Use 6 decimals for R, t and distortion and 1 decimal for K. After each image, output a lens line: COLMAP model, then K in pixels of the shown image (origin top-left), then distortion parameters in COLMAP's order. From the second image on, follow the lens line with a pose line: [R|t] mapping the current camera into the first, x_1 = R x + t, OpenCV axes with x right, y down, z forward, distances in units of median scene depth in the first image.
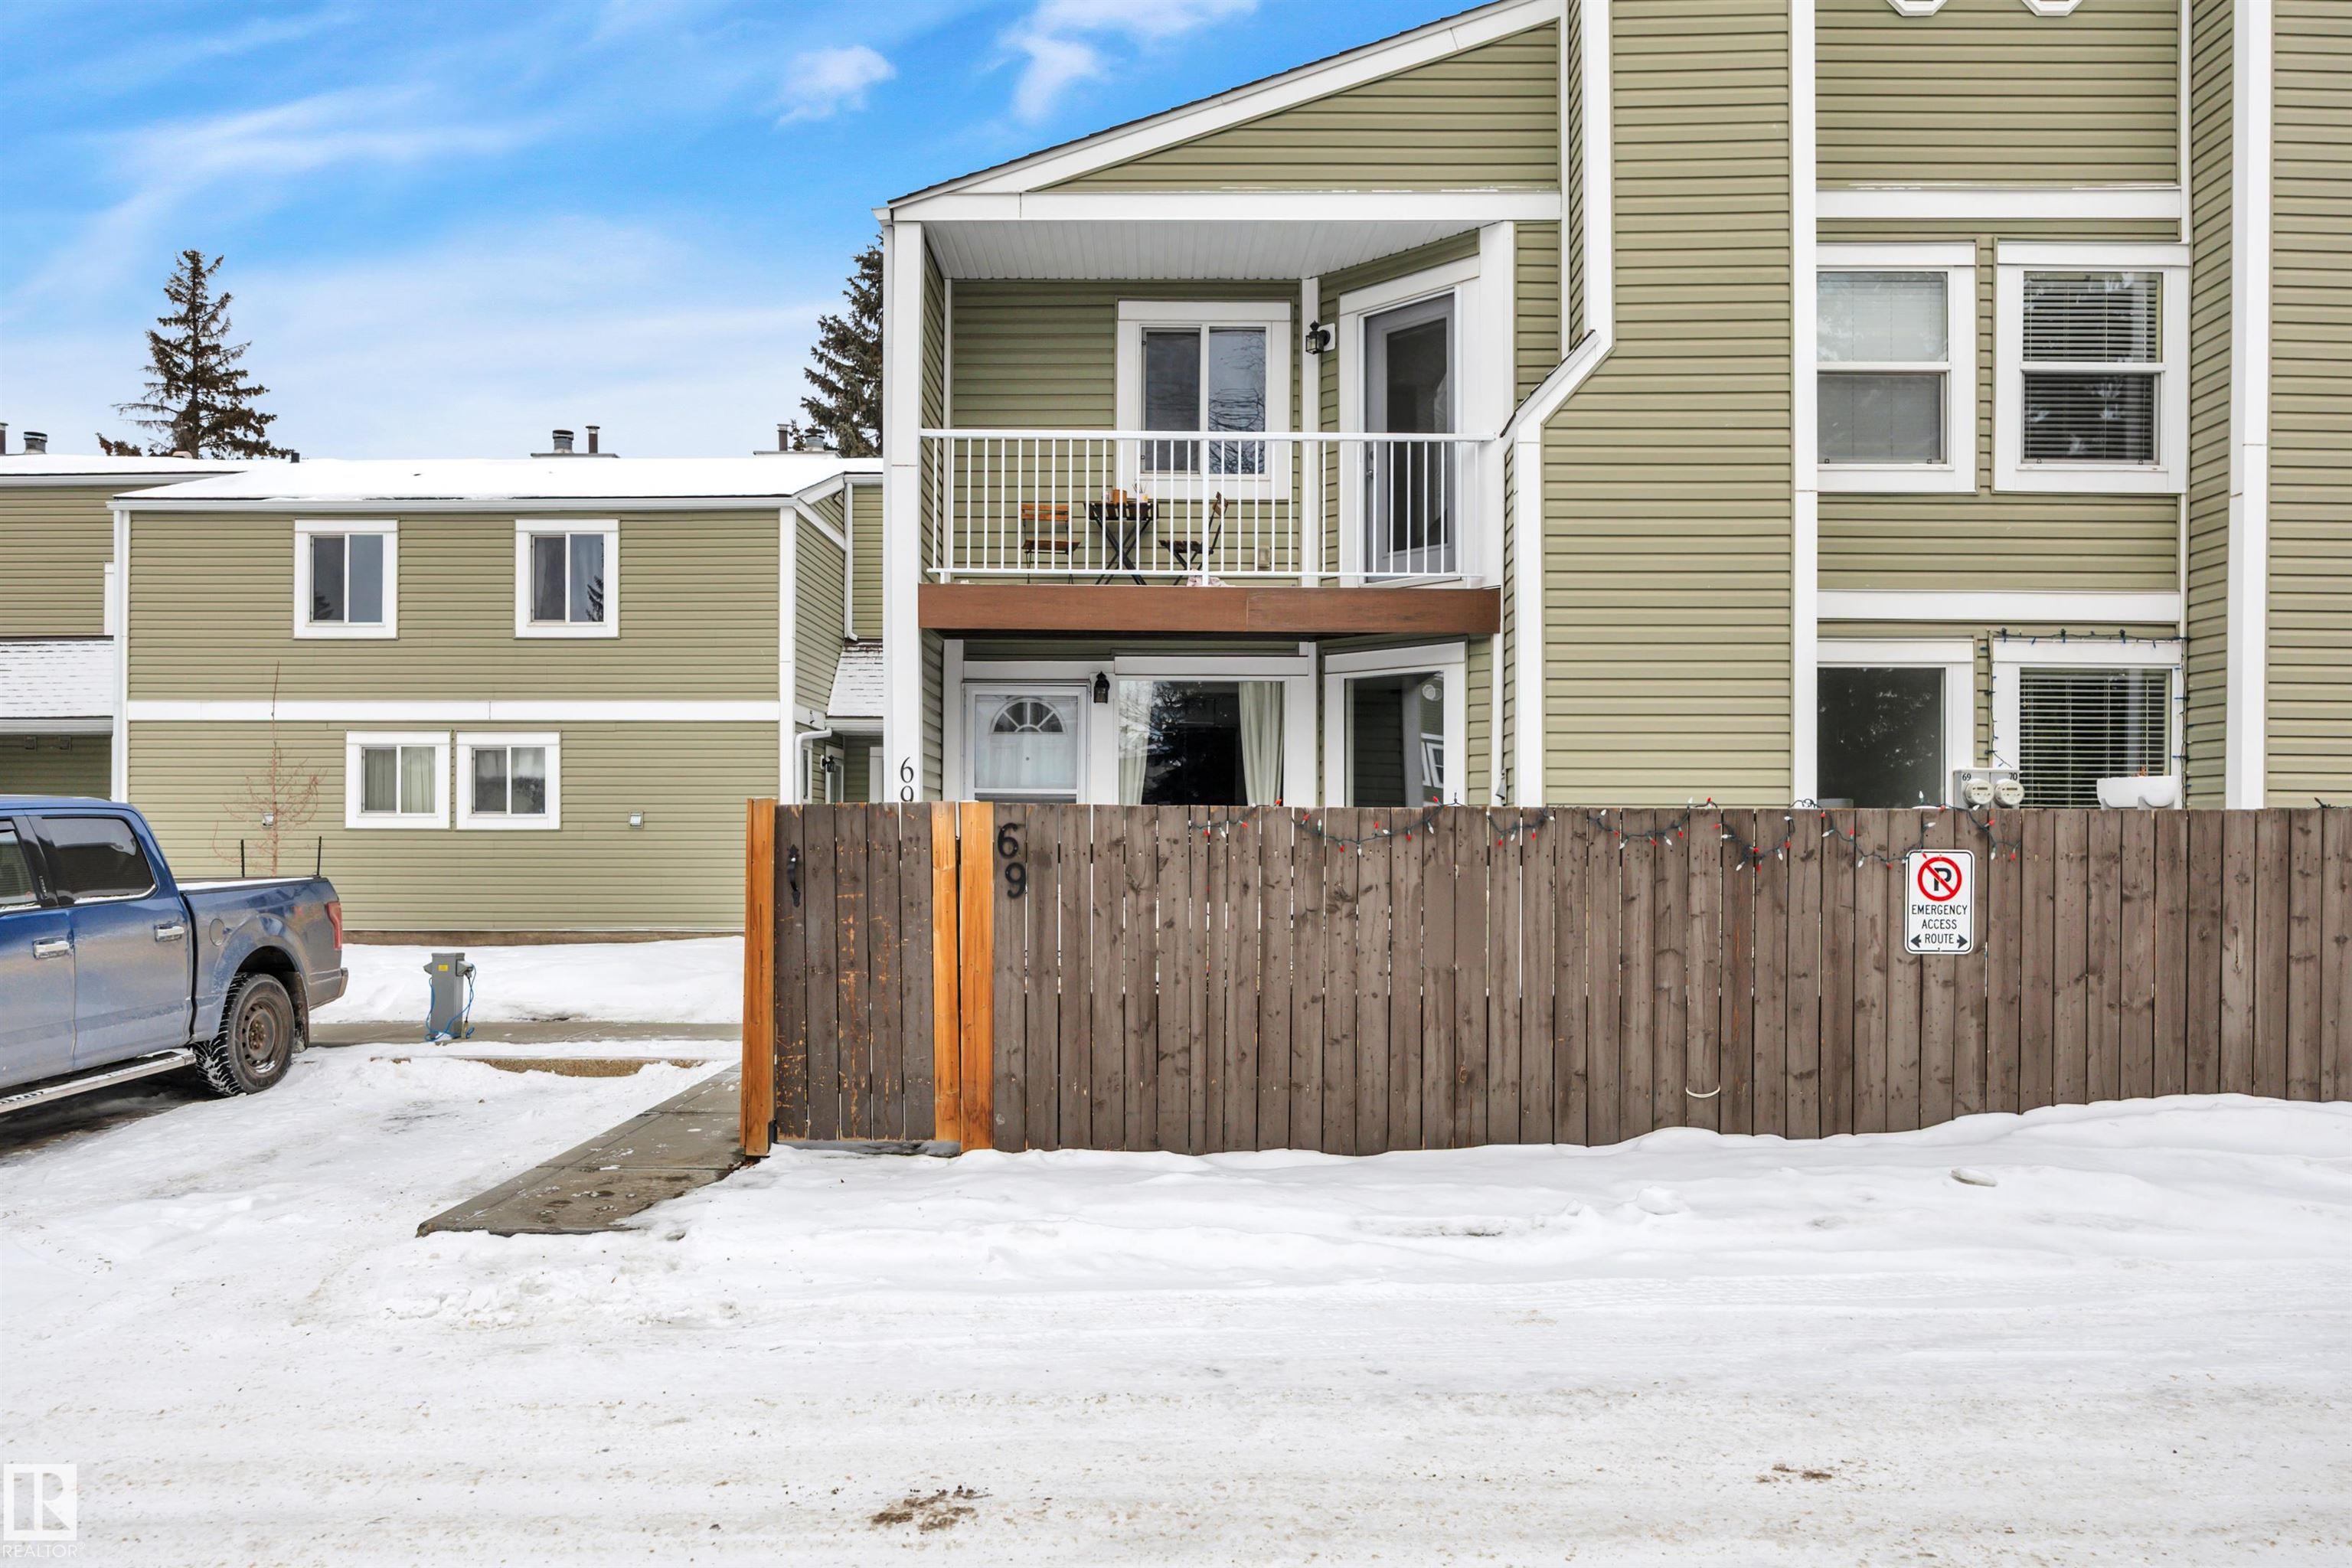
lens RADIAL K [[1685.0, 0, 1175.9], [0, 1685.0, 867.4], [0, 0, 1]] dist [-0.004267, 0.000520]
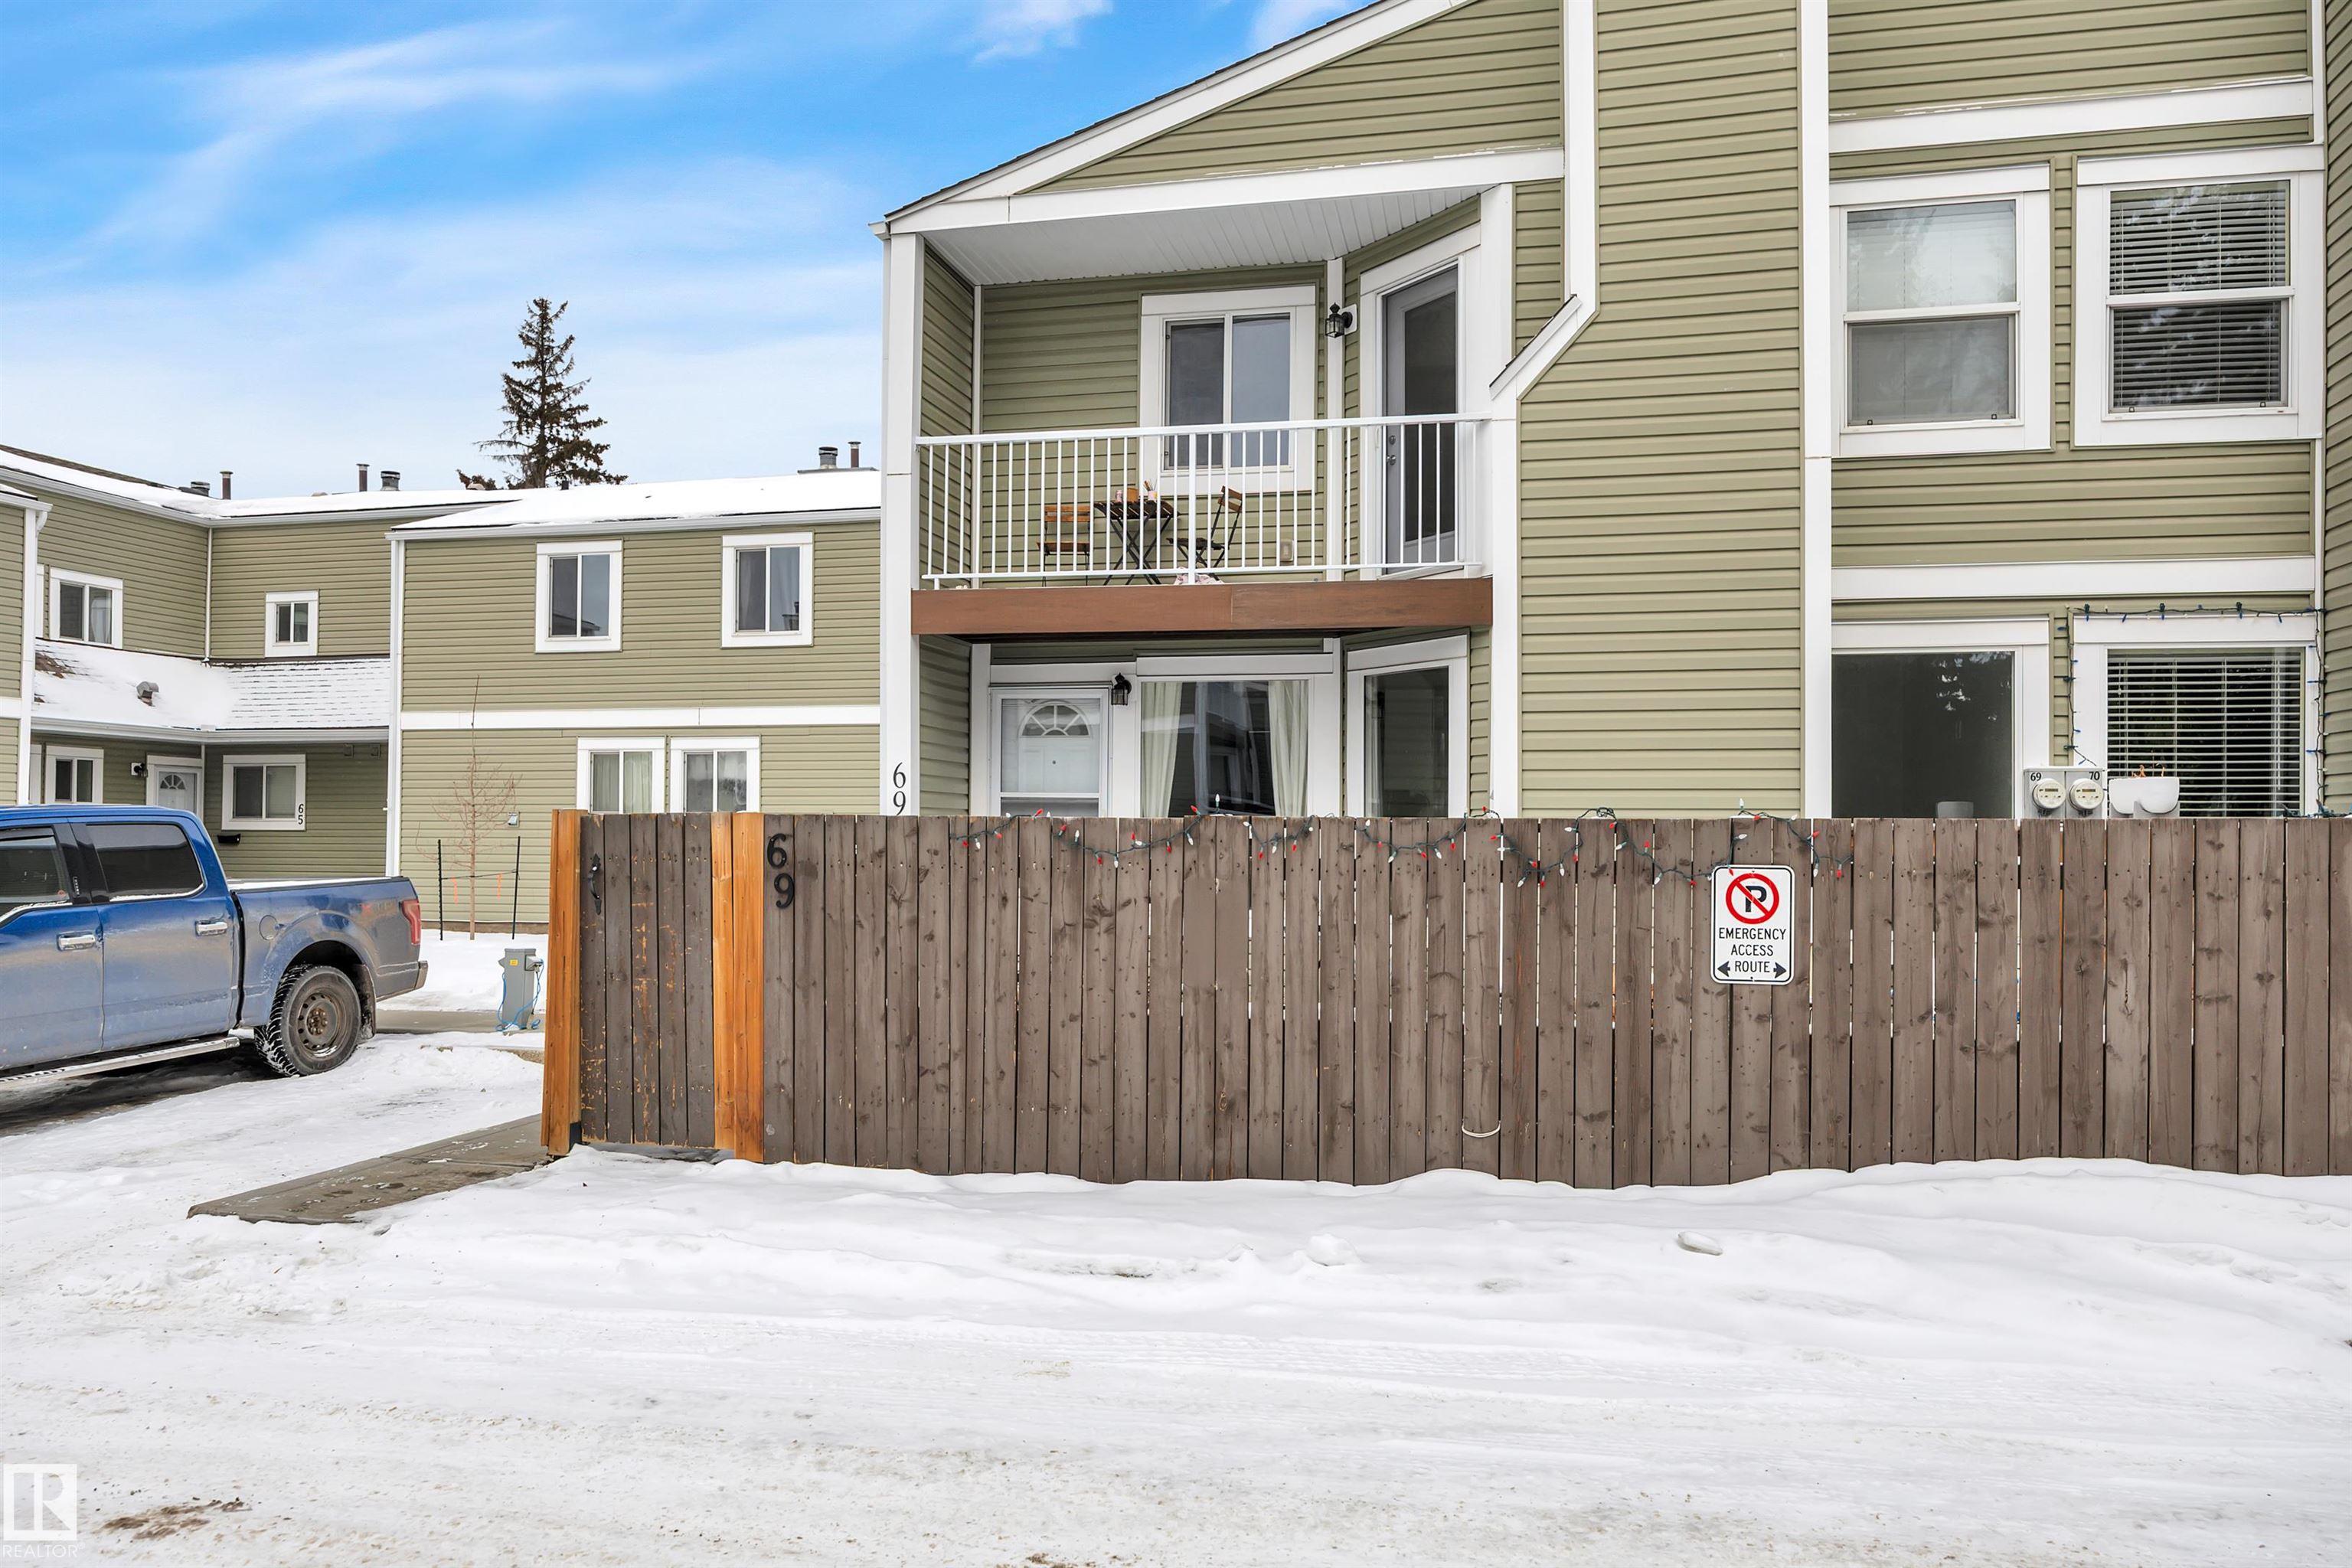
lens RADIAL K [[1709.6, 0, 1176.1], [0, 1709.6, 838.6], [0, 0, 1]] dist [-0.000922, -0.000105]
pose [[0.974905, 0.002421, -0.222607, 0.288583], [-0.005644, 0.999888, -0.013840, -0.008465], [0.222549, 0.014749, 0.974810, 0.051038]]
